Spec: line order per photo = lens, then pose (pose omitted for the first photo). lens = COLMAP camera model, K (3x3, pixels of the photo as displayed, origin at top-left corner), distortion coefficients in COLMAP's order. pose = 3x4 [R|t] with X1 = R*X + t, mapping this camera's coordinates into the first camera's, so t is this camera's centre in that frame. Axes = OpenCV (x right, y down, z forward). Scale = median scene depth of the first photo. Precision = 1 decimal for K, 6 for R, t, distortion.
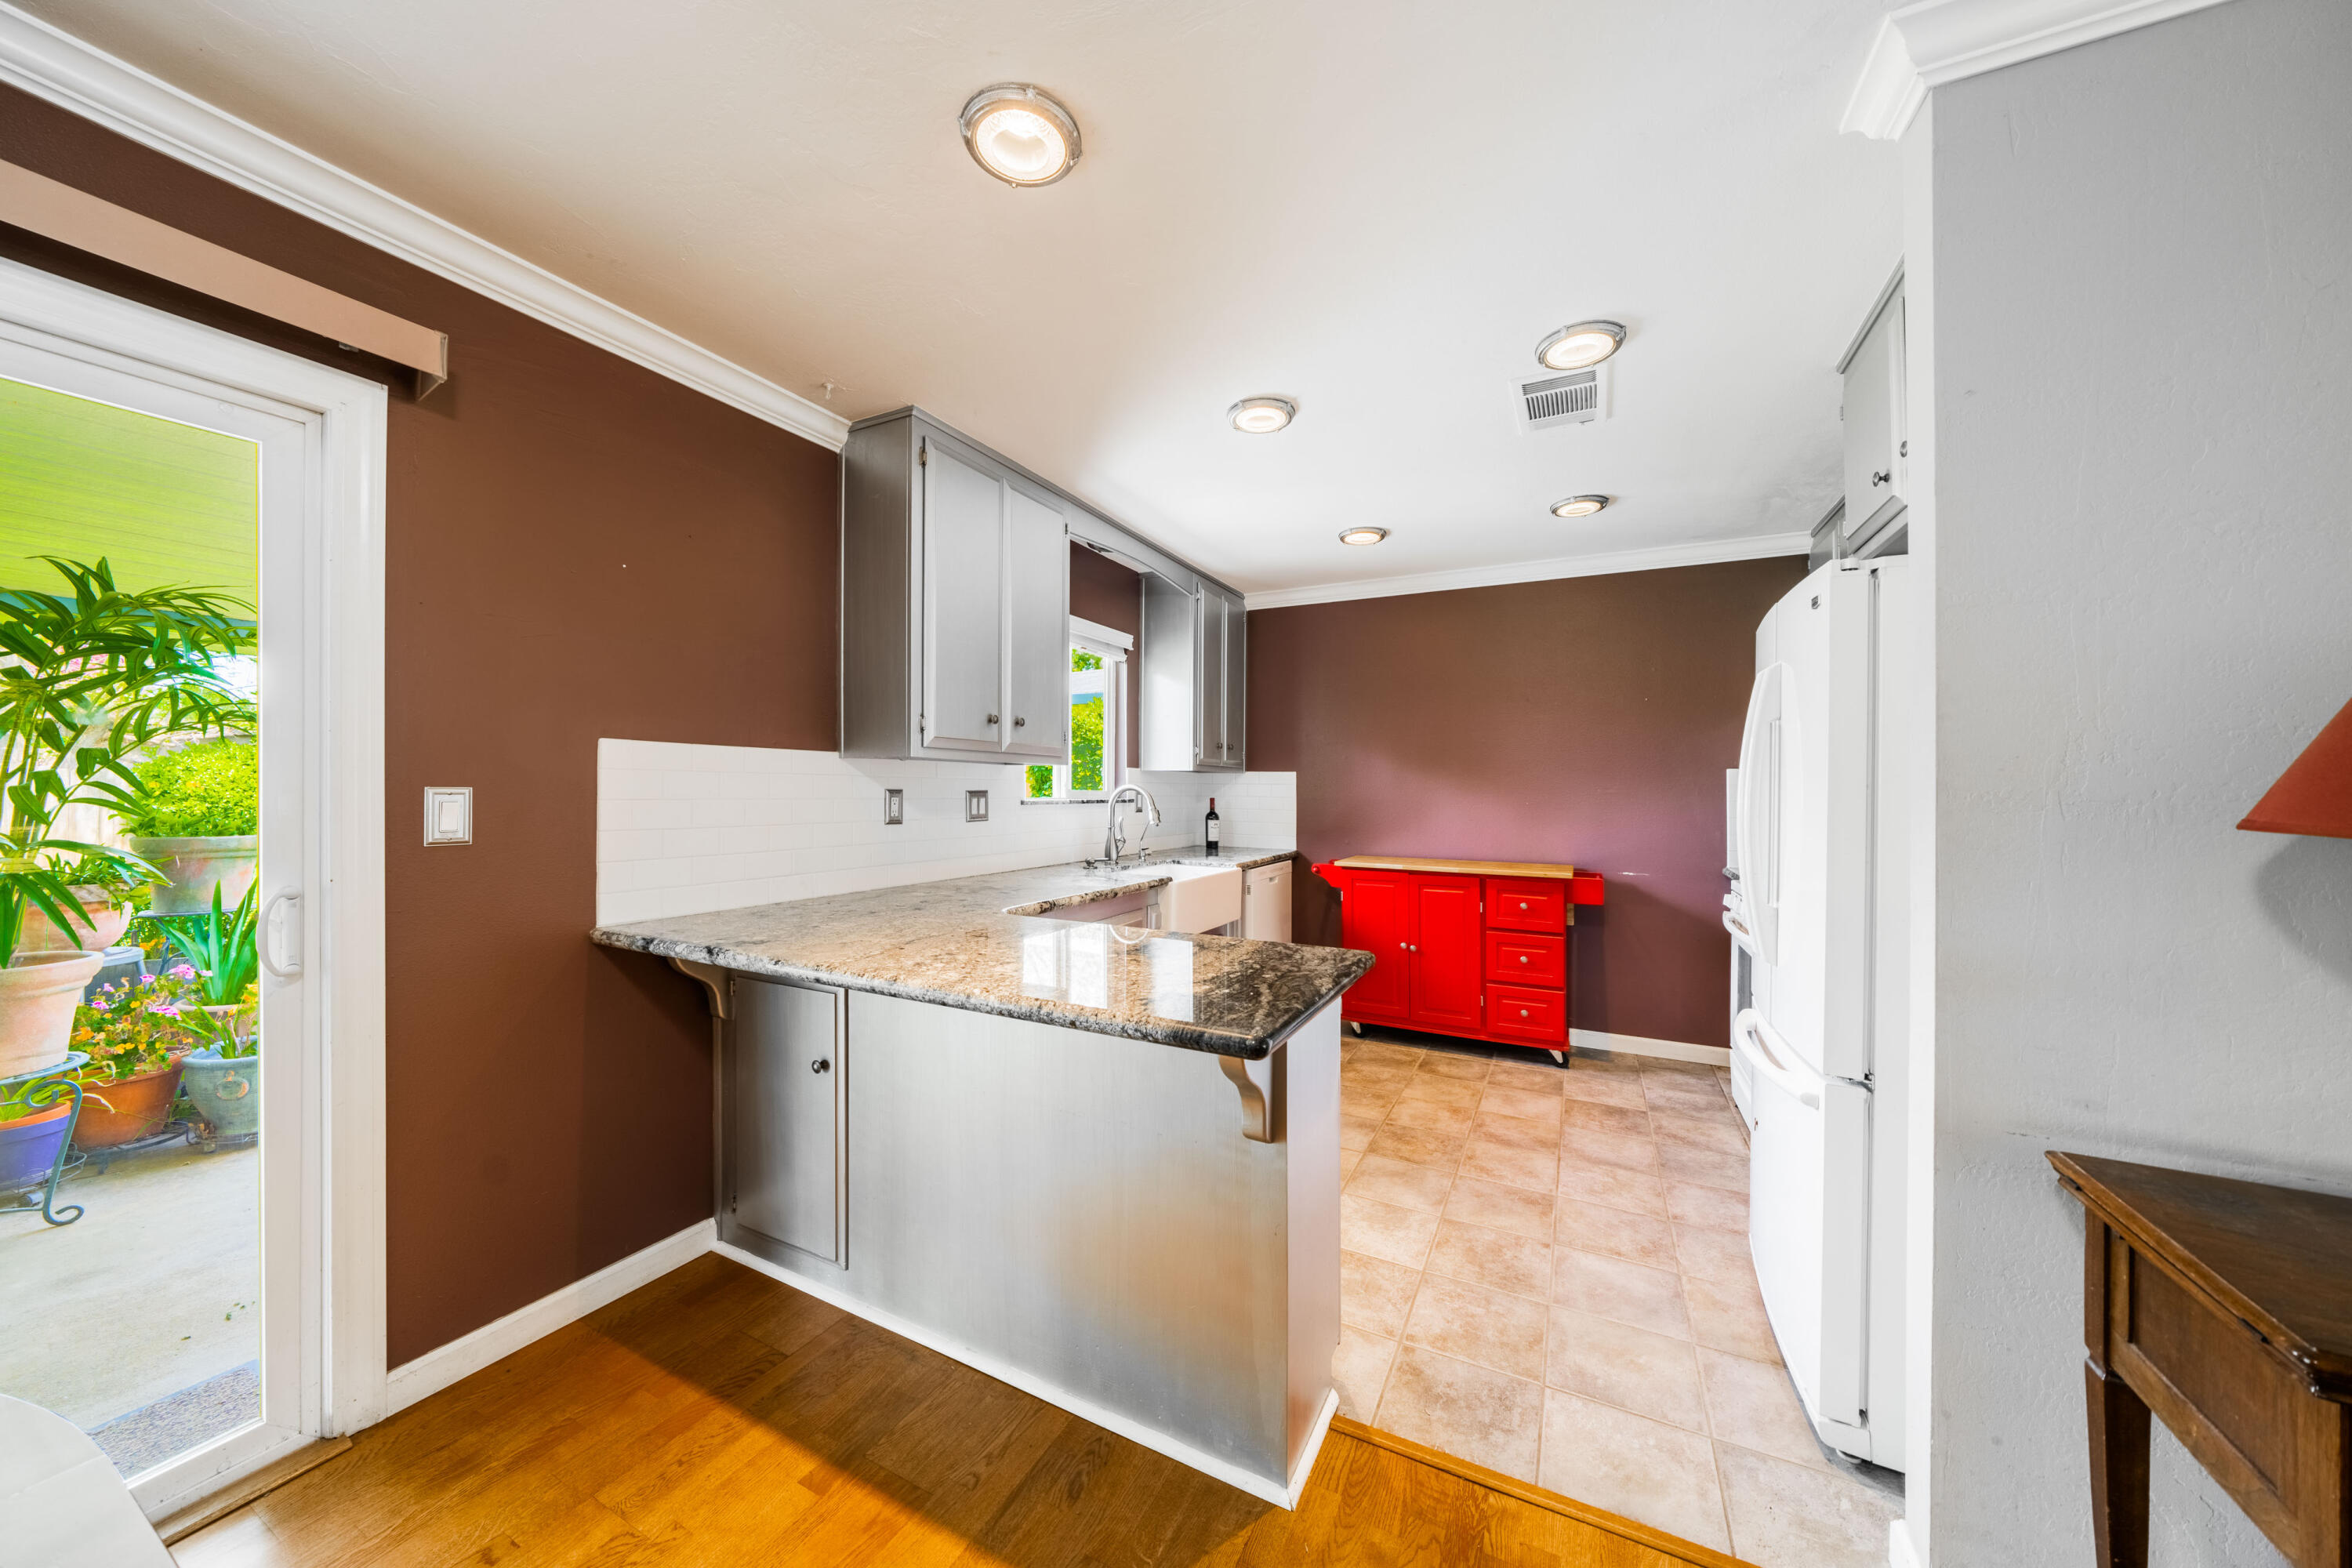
lens RADIAL K [[795.2, 0, 1164.3], [0, 795.2, 782.1], [0, 0, 1]] dist [-0.000715, -0.000039]
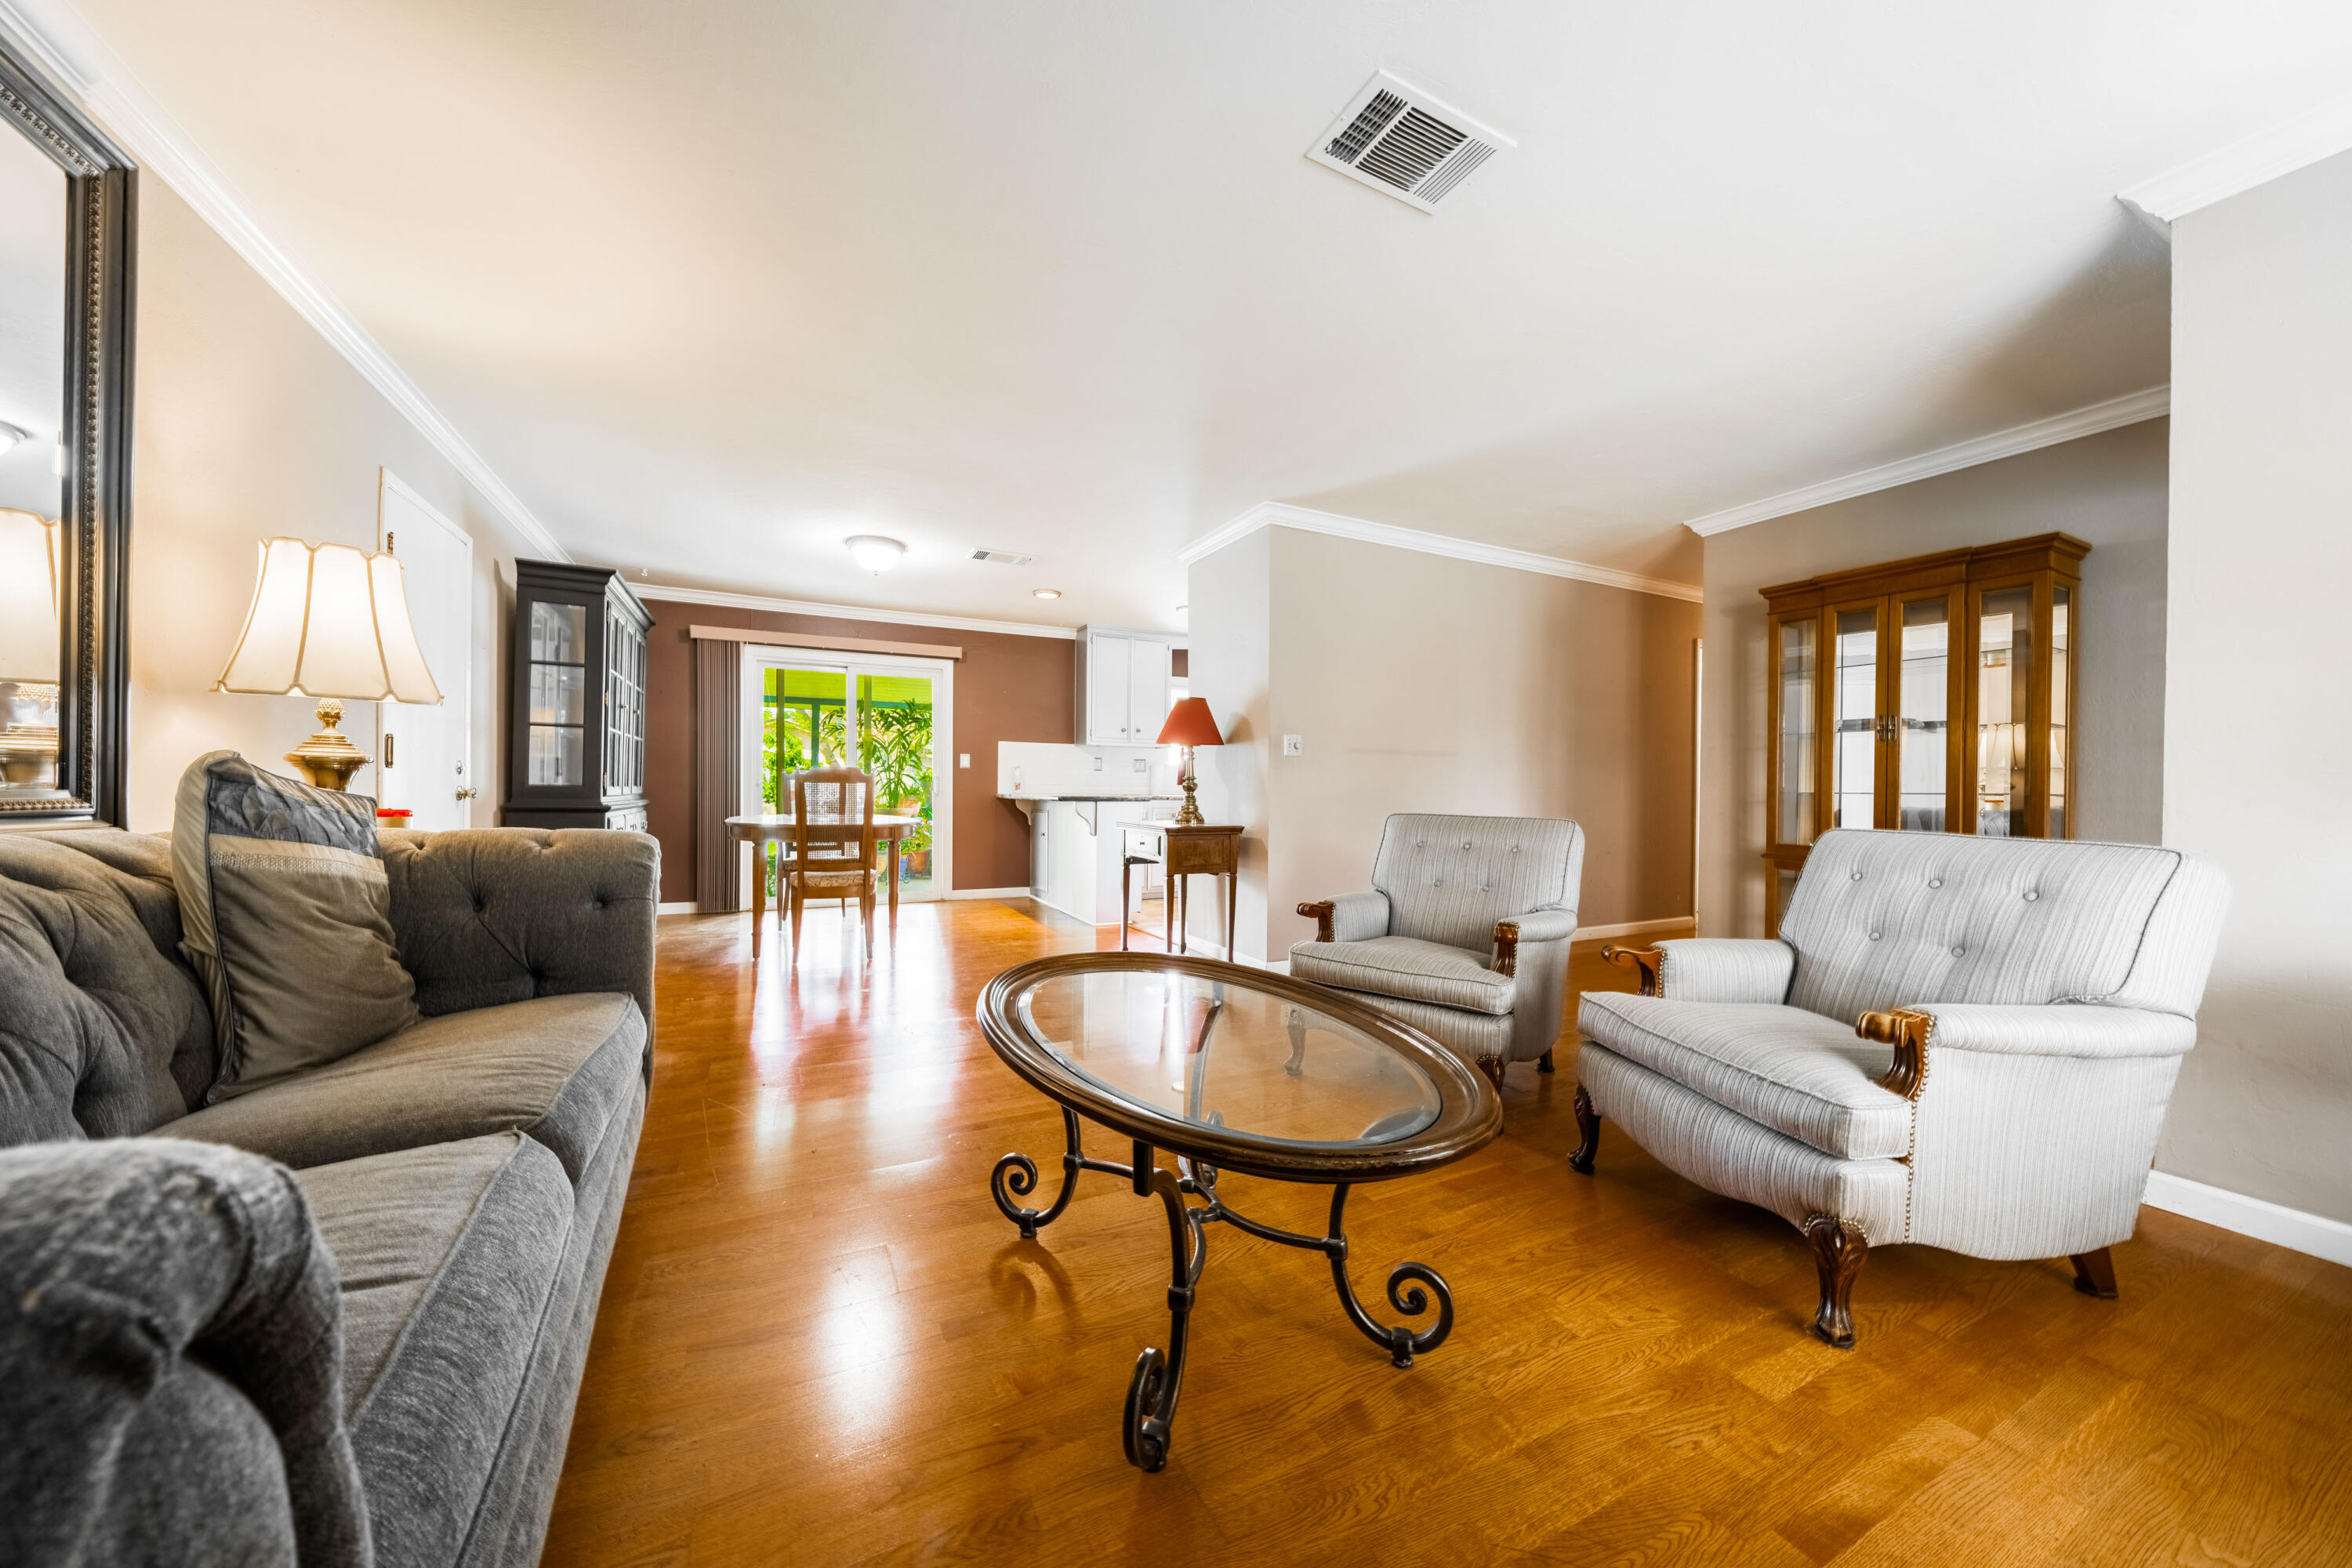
lens RADIAL K [[795.2, 0, 1164.3], [0, 795.2, 782.1], [0, 0, 1]] dist [-0.000715, -0.000039]
pose [[0.810427, -0.008502, -0.585778, 1.109262], [0.001854, 0.999927, -0.011948, 0.097806], [0.585837, 0.008597, 0.810384, -0.819840]]
